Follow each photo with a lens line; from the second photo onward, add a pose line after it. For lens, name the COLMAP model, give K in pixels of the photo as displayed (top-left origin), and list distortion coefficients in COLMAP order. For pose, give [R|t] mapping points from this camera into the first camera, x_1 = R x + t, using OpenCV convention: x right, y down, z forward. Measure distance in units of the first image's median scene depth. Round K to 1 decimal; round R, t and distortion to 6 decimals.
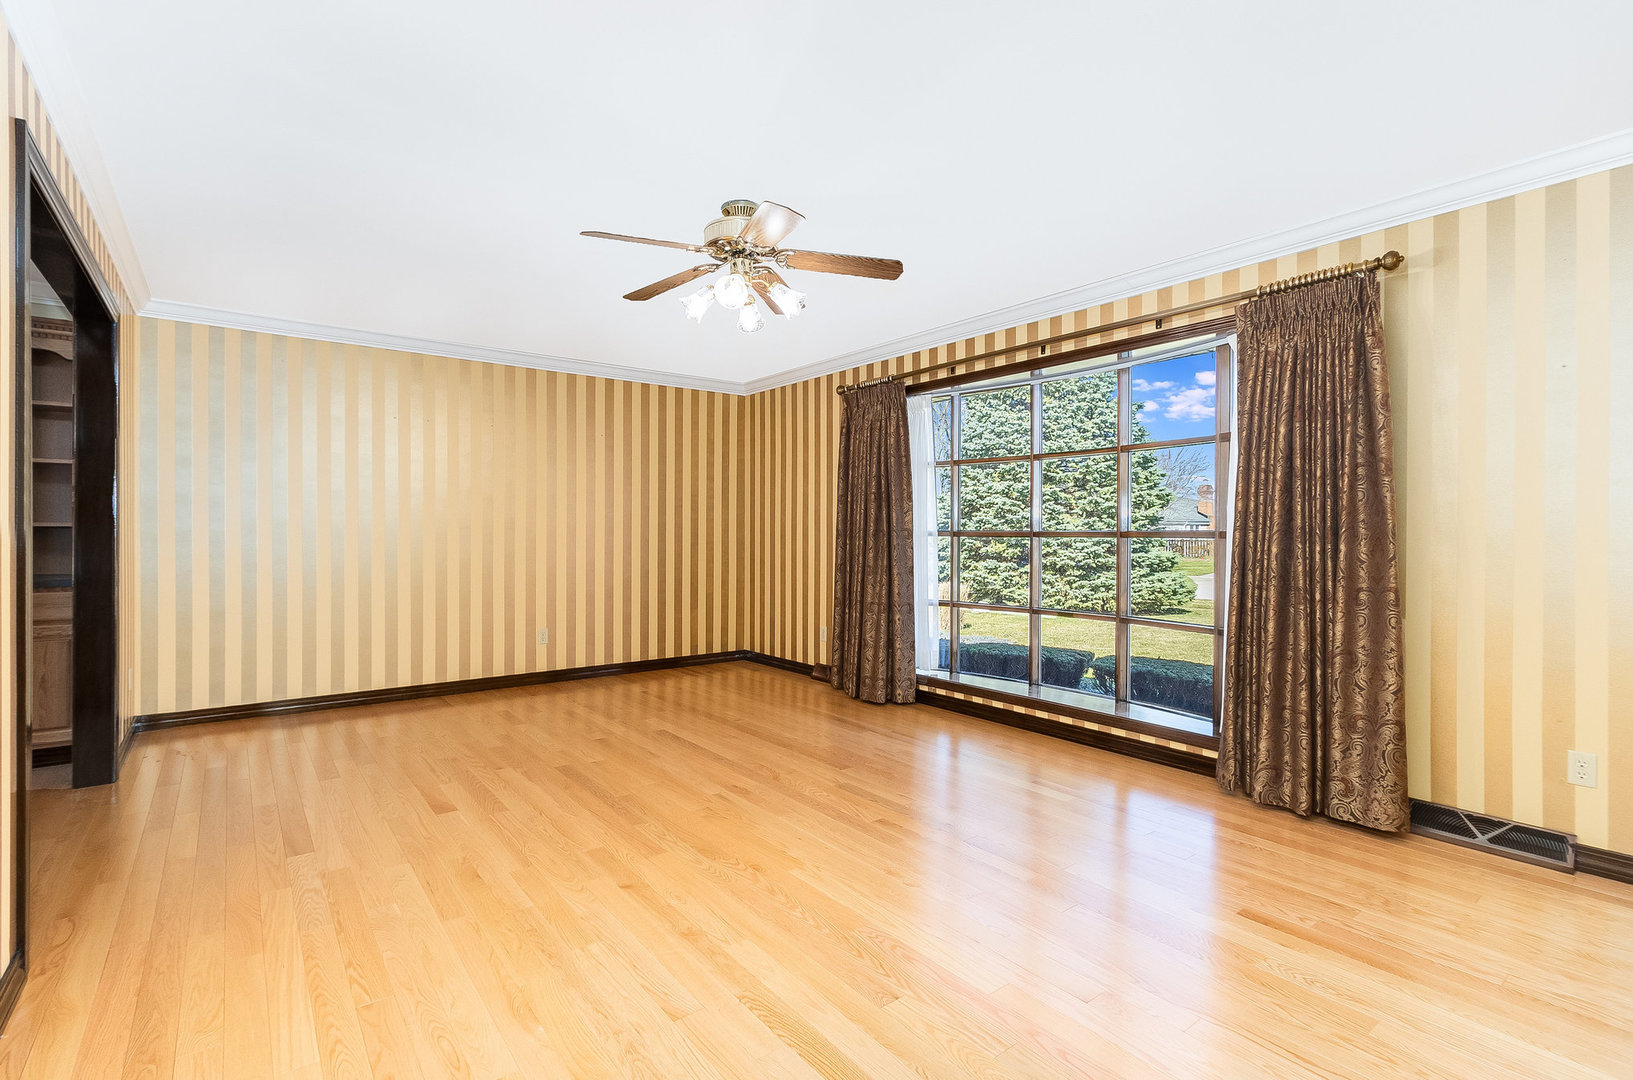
lens RADIAL K [[810.5, 0, 816.5], [0, 810.5, 540.0], [0, 0, 1]] dist [-0.038651, -0.000189]
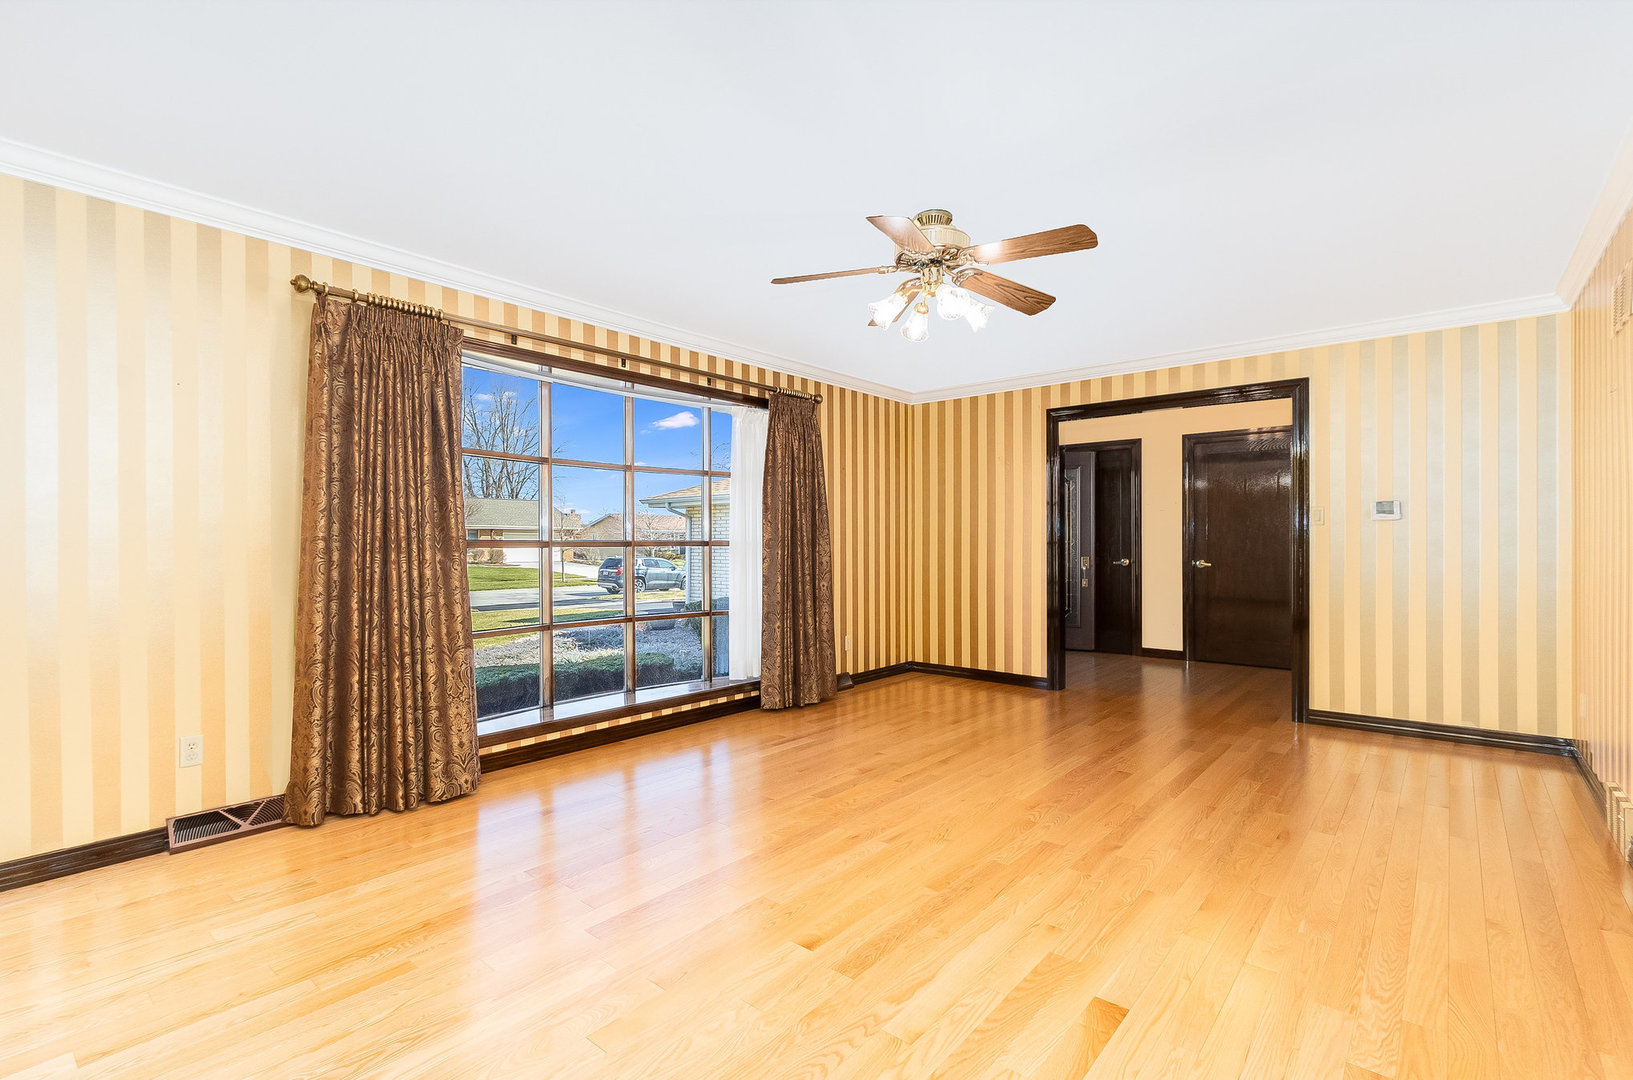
lens RADIAL K [[766.2, 0, 816.5], [0, 766.2, 540.0], [0, 0, 1]] dist [-0.014418, -0.000527]
pose [[-0.261404, 0.001248, 0.965229, -0.716589], [0.005923, 0.999982, 0.000311, -0.010642], [-0.965211, 0.005798, -0.261406, 1.018961]]
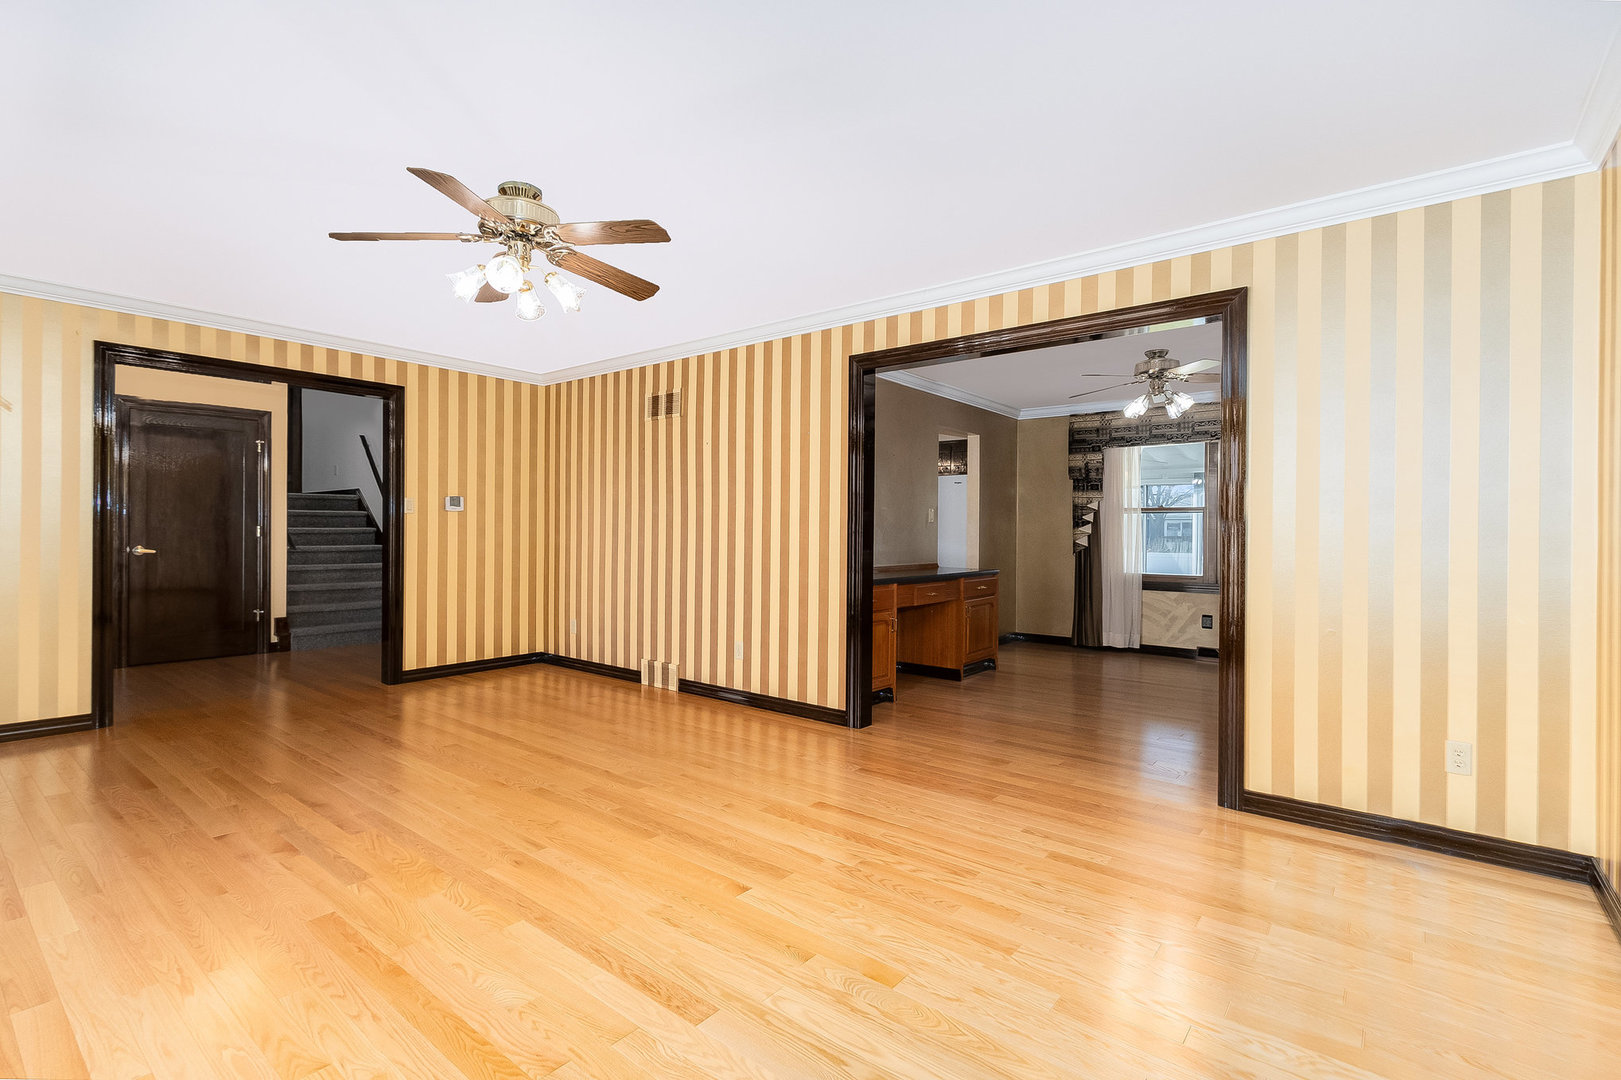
lens RADIAL K [[724.5, 0, 806.4], [0, 724.5, 526.9], [0, 0, 1]] dist [-0.000247, -0.000036]
pose [[-0.959661, -0.010490, -0.280964, -0.137364], [-0.011398, 0.999934, 0.001599, -0.013188], [0.280929, 0.004737, -0.959717, 1.409683]]
